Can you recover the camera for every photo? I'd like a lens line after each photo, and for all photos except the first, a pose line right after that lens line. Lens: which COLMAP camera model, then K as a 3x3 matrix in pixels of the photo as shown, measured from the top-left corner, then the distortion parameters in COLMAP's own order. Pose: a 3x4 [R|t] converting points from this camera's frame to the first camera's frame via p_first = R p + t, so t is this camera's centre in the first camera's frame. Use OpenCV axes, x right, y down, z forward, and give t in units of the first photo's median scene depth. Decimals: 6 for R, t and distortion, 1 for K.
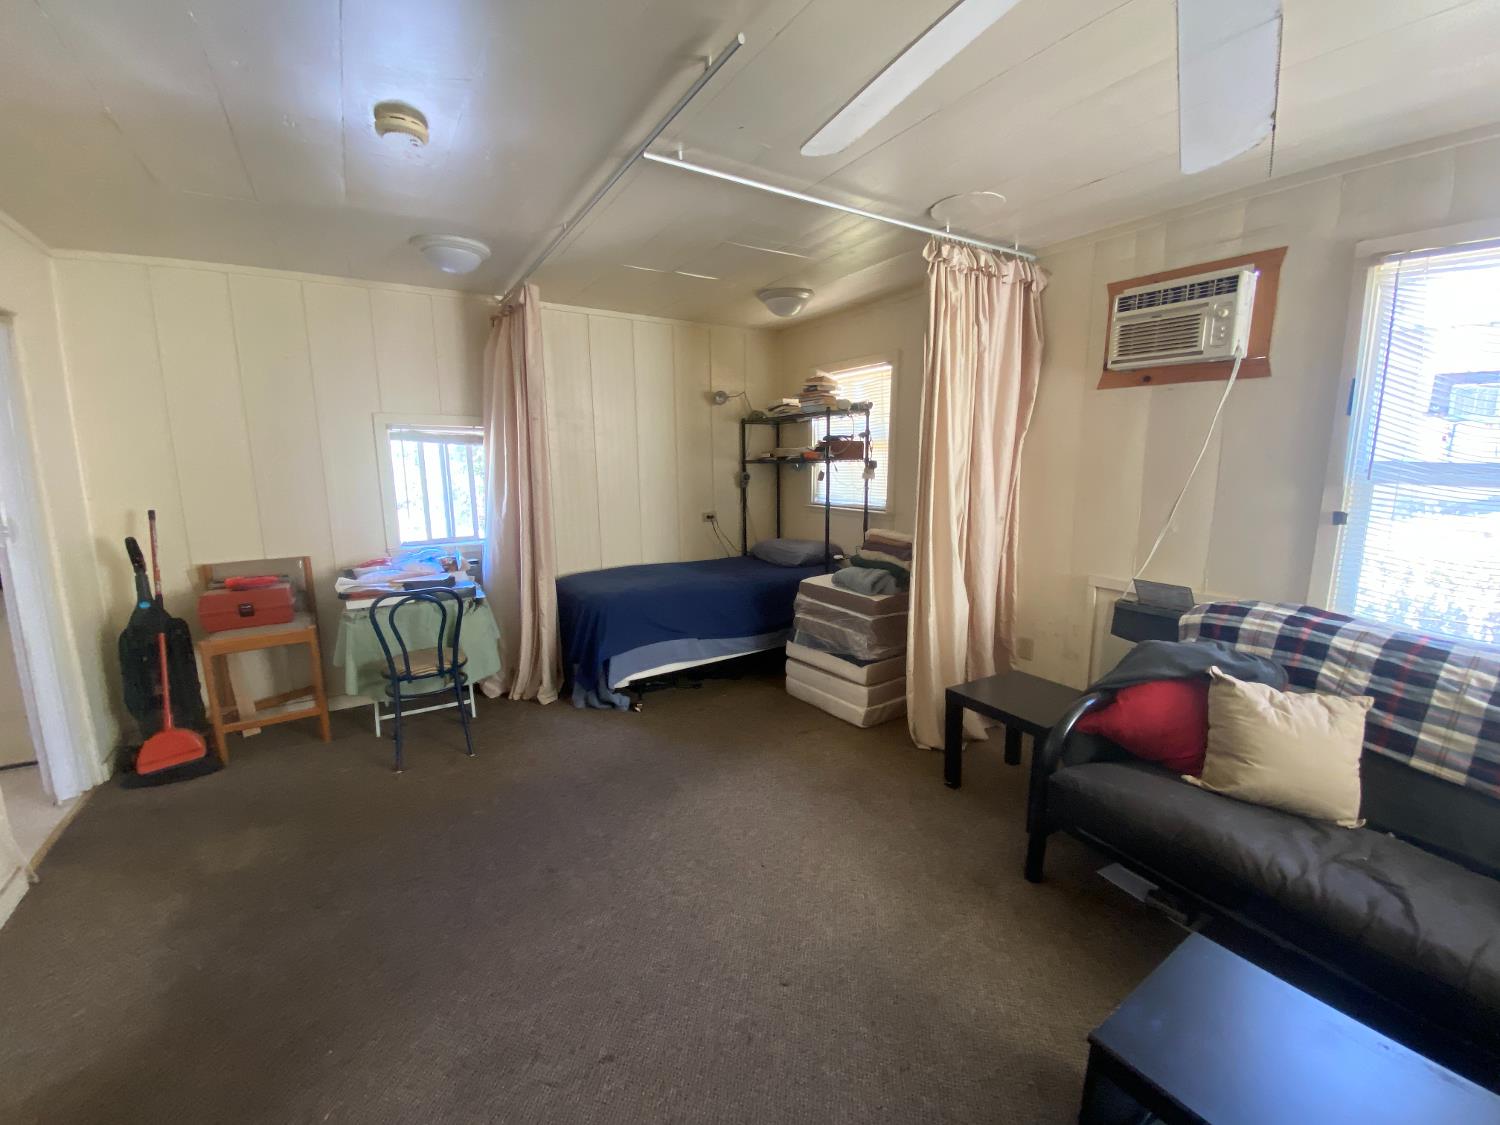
lens RADIAL K [[605.2, 0, 750.0], [0, 605.2, 562.5], [0, 0, 1]] dist [0.033819, -0.030420]
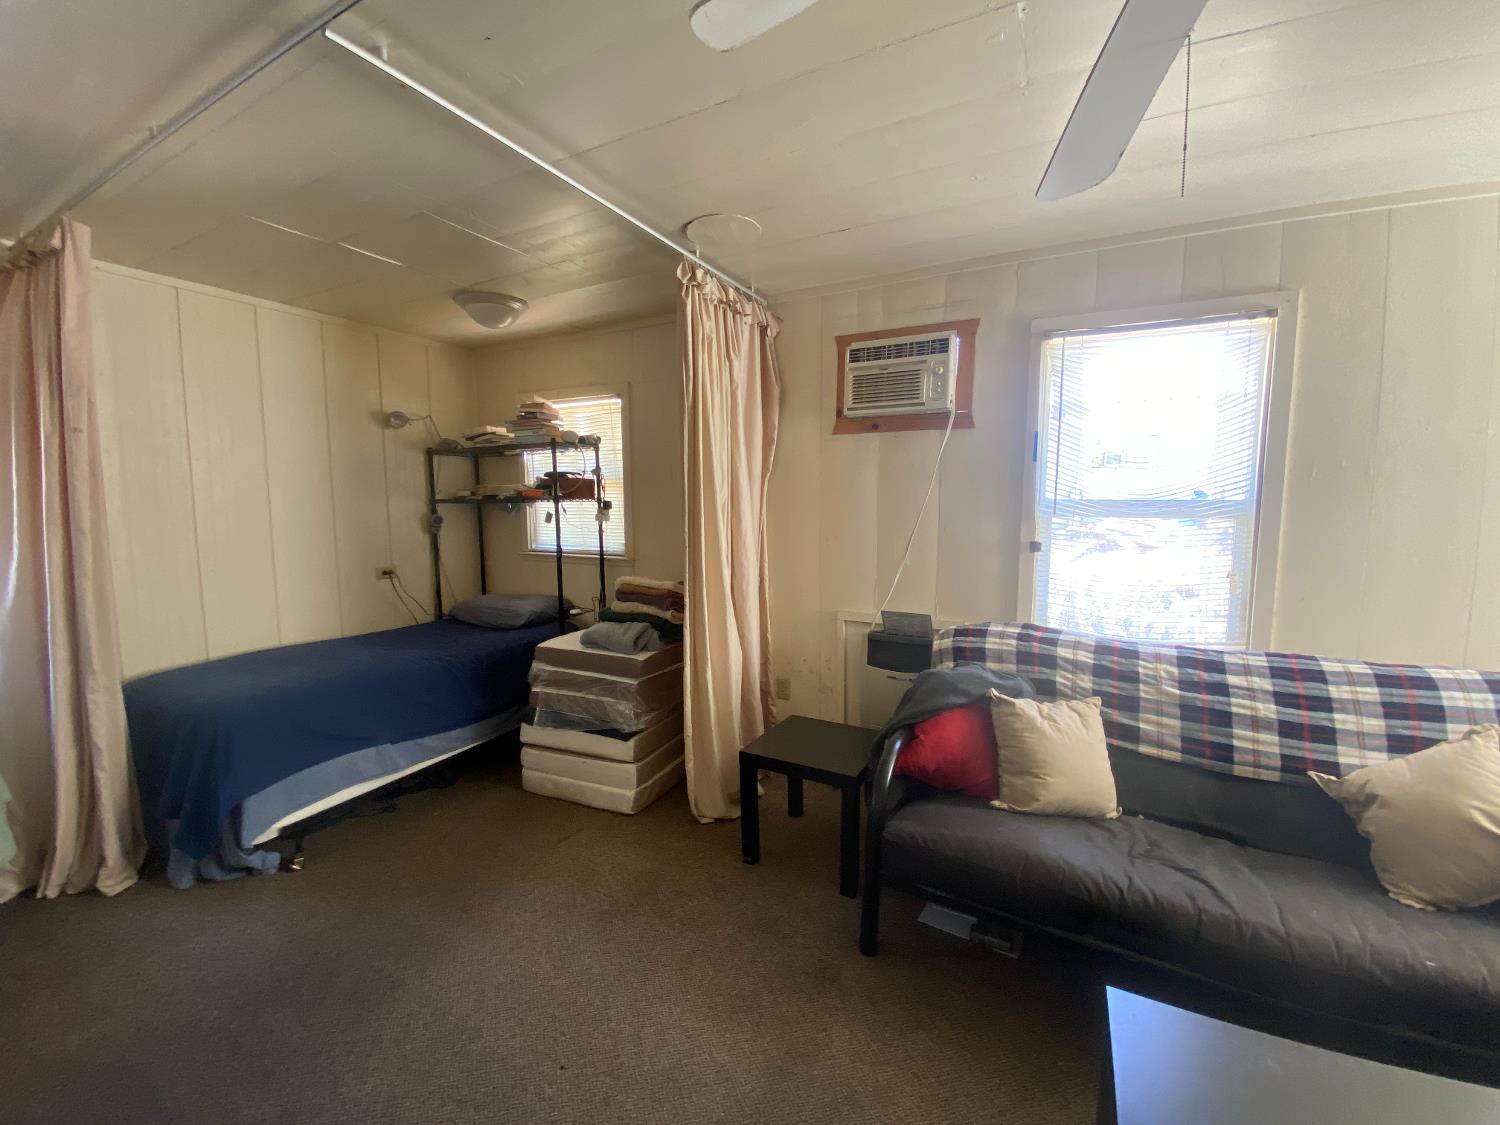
lens RADIAL K [[605.2, 0, 750.0], [0, 605.2, 562.5], [0, 0, 1]] dist [0.033819, -0.030420]
pose [[0.866860, -0.046305, 0.496397, -0.089290], [0.081803, 0.995393, -0.050000, -0.022216], [-0.491795, 0.083950, 0.866654, 0.188145]]
